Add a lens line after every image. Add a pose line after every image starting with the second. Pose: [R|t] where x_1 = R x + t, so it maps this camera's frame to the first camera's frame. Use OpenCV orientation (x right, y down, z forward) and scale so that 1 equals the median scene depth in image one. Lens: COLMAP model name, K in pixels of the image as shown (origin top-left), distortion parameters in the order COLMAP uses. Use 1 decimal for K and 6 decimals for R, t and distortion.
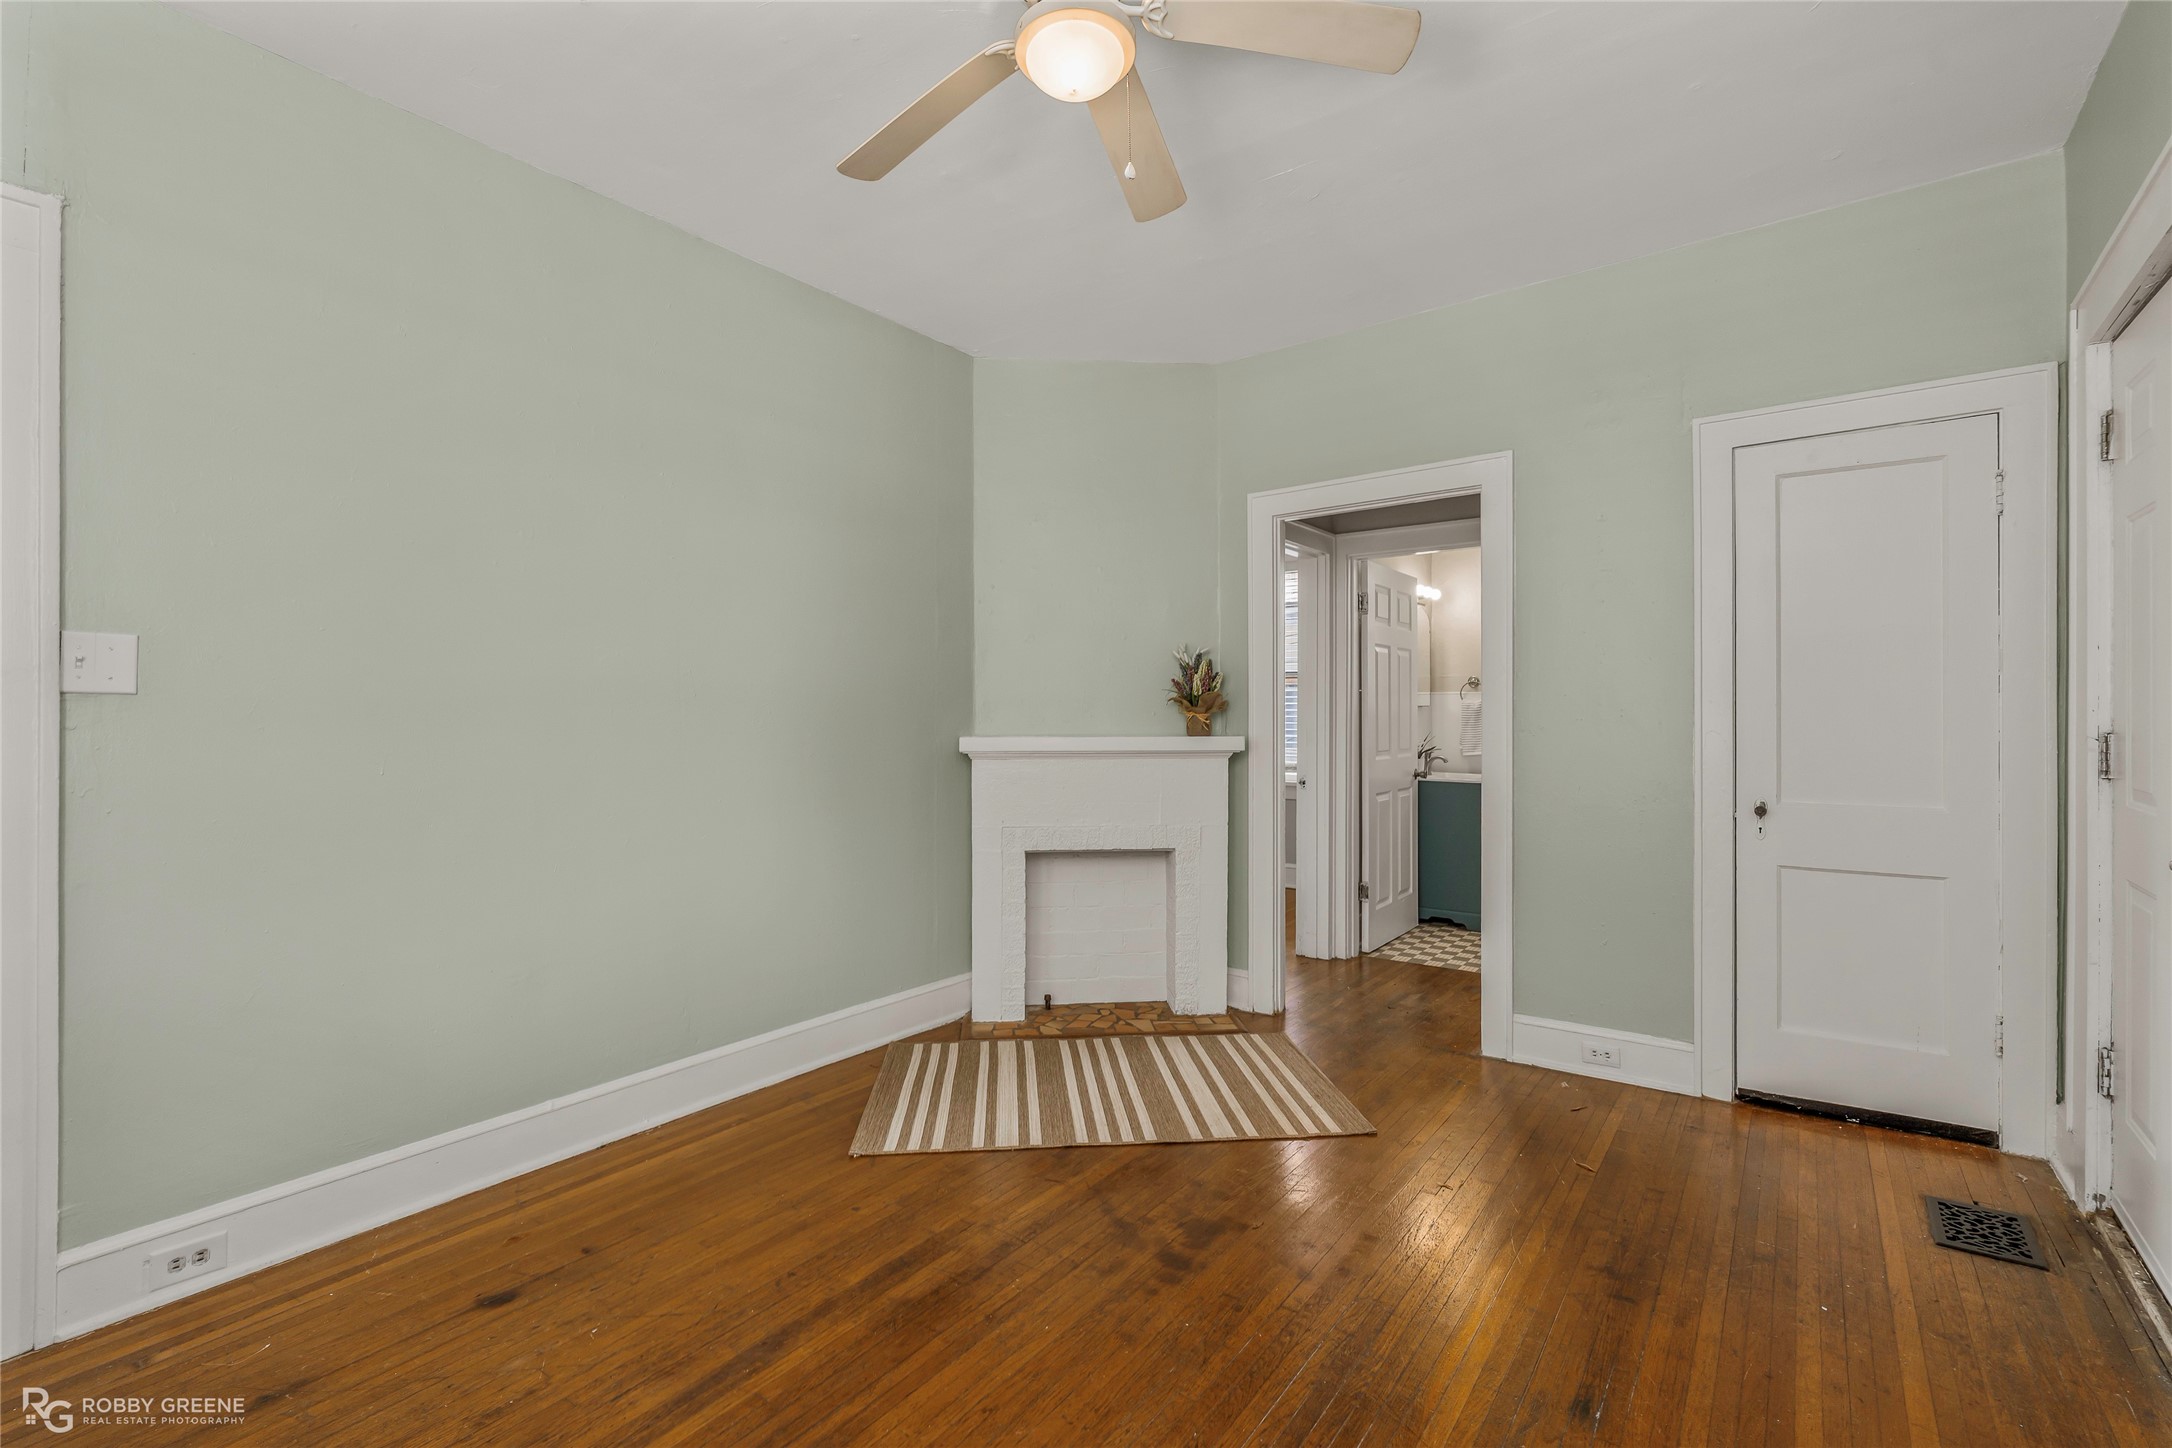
lens RADIAL K [[982.1, 0, 1097.3], [0, 982.1, 725.5], [0, 0, 1]] dist [-0.005154, 0.001344]
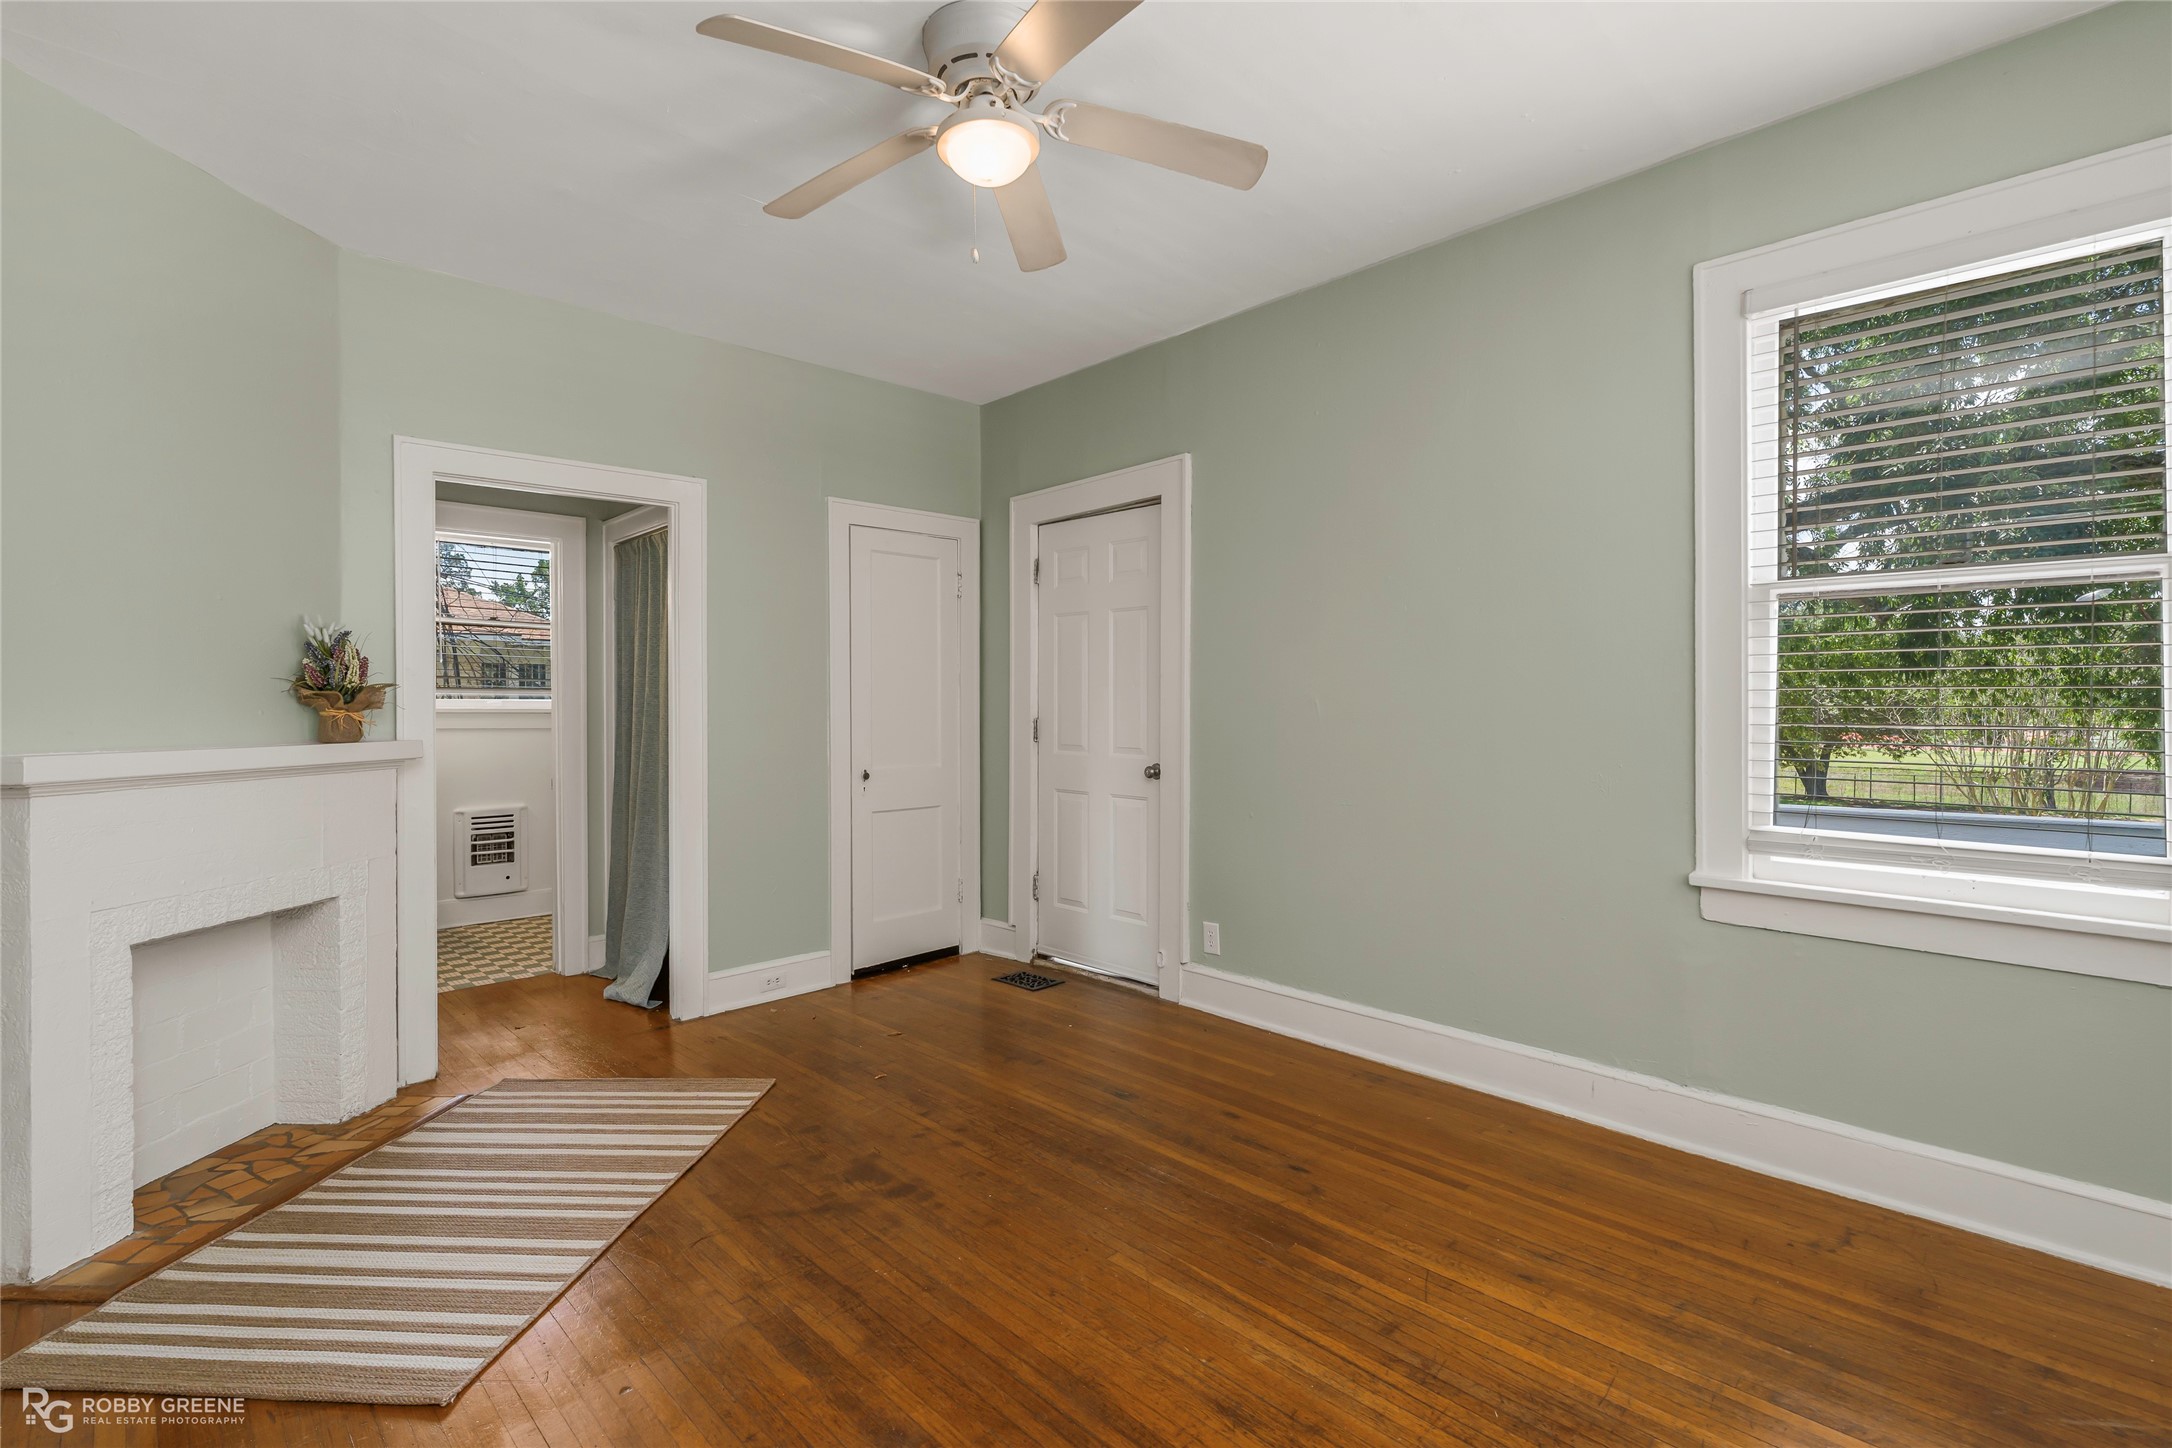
lens RADIAL K [[982.1, 0, 1101.1], [0, 982.1, 722.9], [0, 0, 1]] dist [-0.005154, 0.001344]
pose [[0.153538, -0.014333, 0.988039, -0.702928], [0.016034, 0.999799, 0.012012, -0.004027], [-0.988013, 0.013998, 0.153737, 0.414564]]
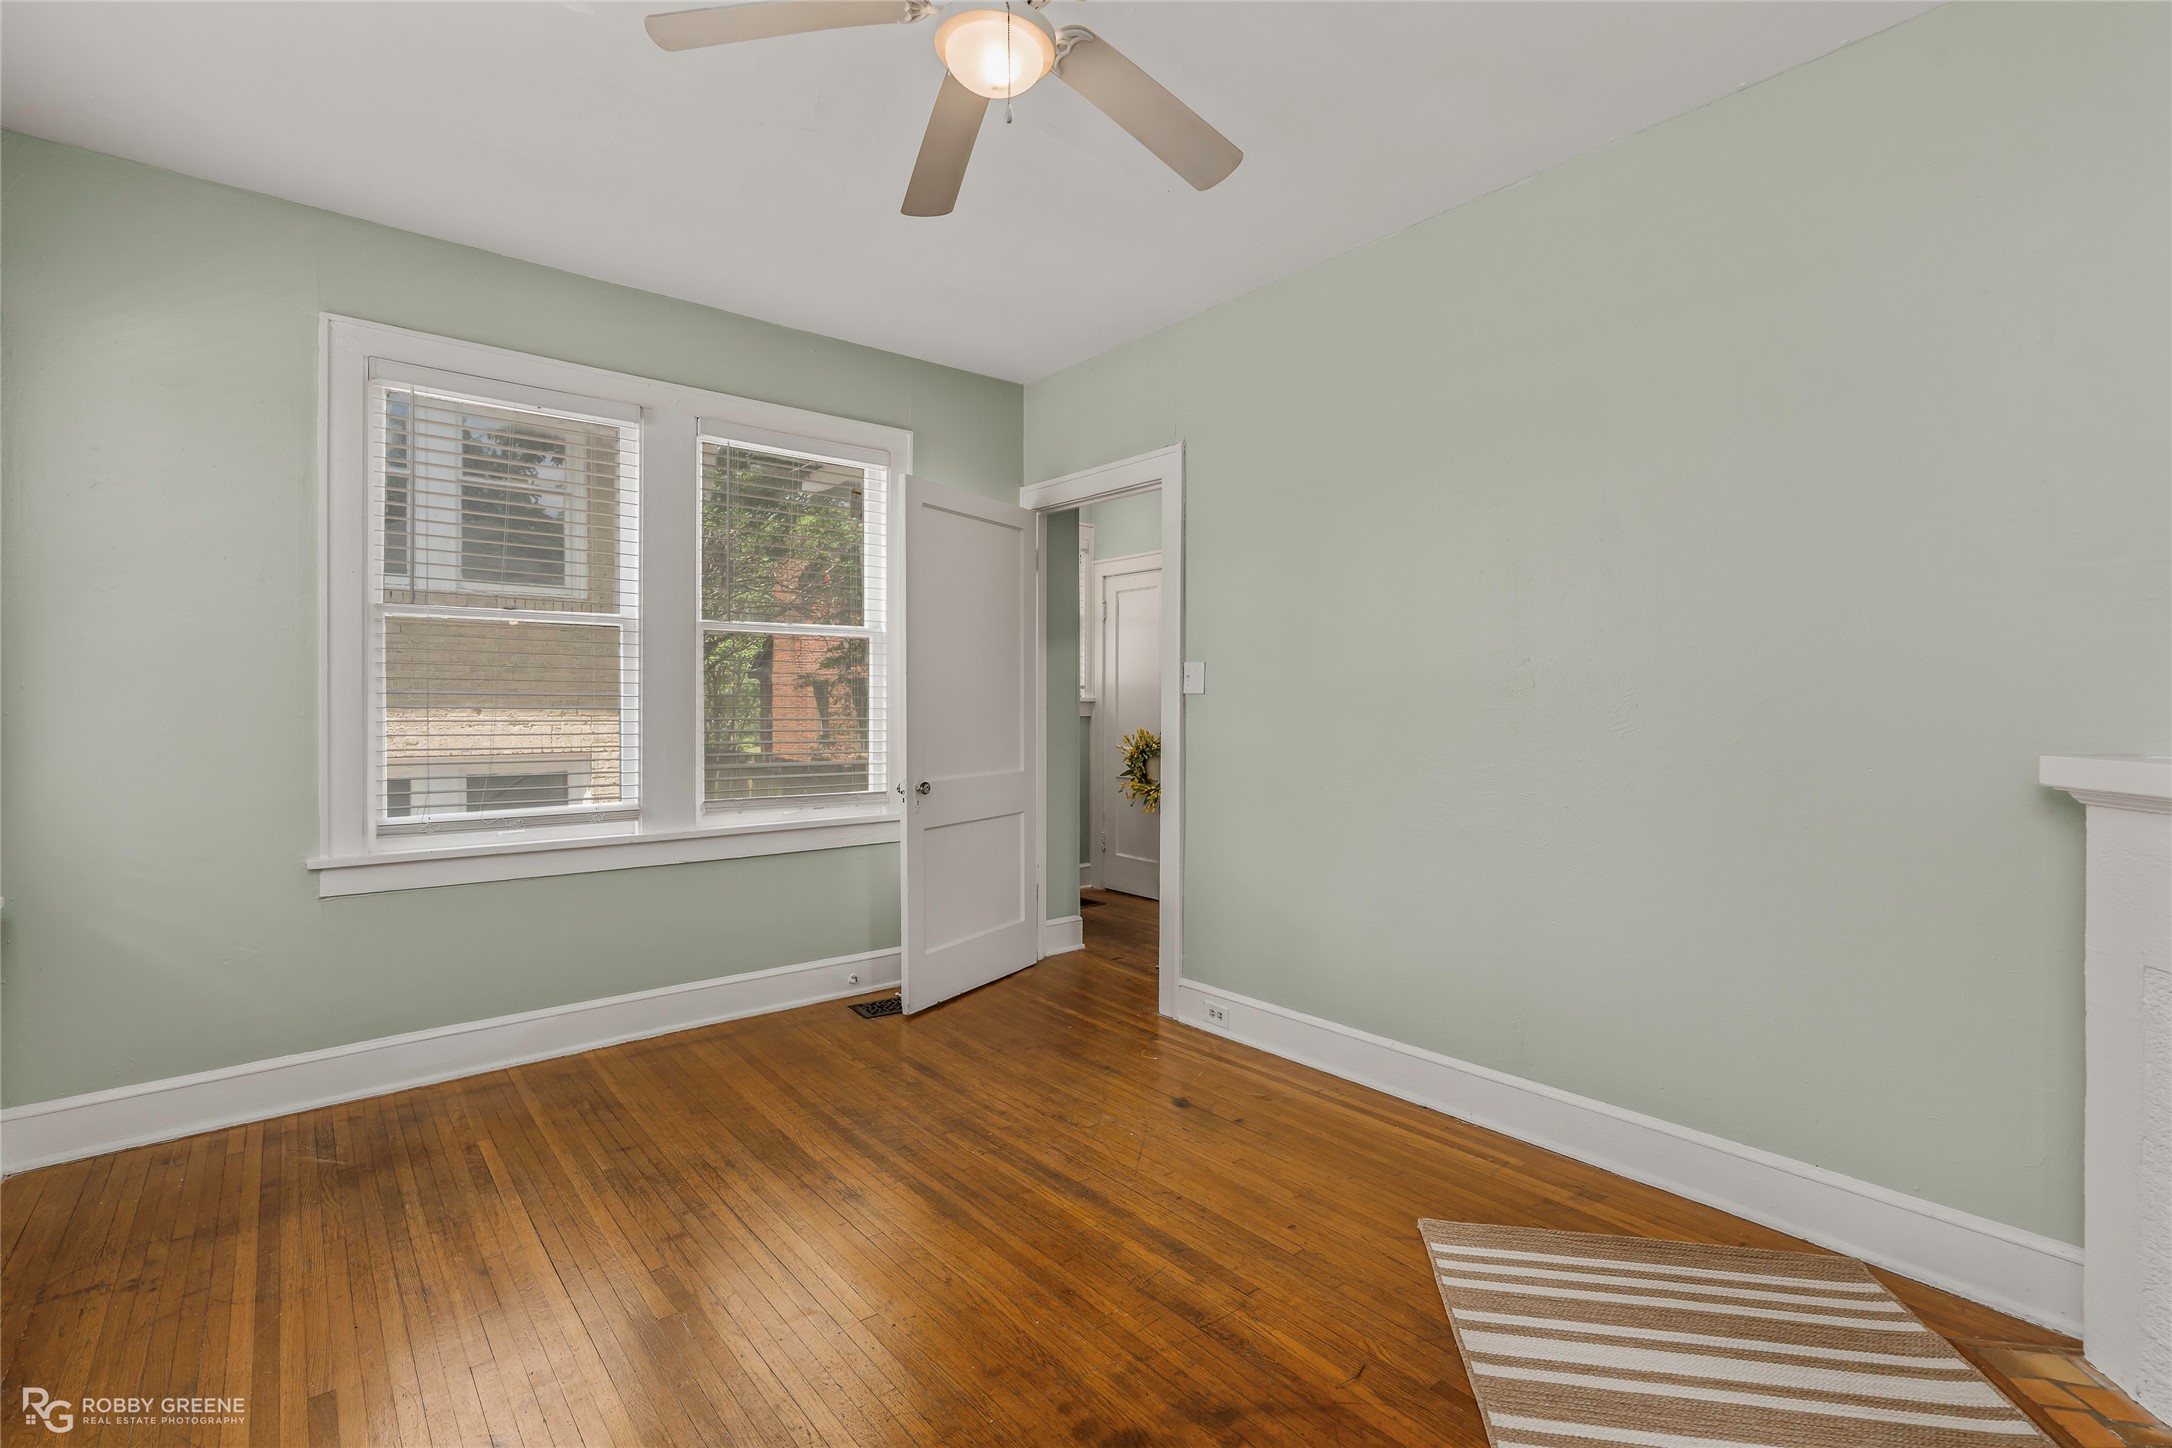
lens RADIAL K [[982.1, 0, 1075.3], [0, 982.1, 707.5], [0, 0, 1]] dist [-0.005154, 0.001344]
pose [[-0.259339, 0.006409, -0.965765, 0.564036], [-0.009814, 0.999909, 0.009271, -0.013953], [0.965736, 0.011883, -0.259253, 0.808143]]
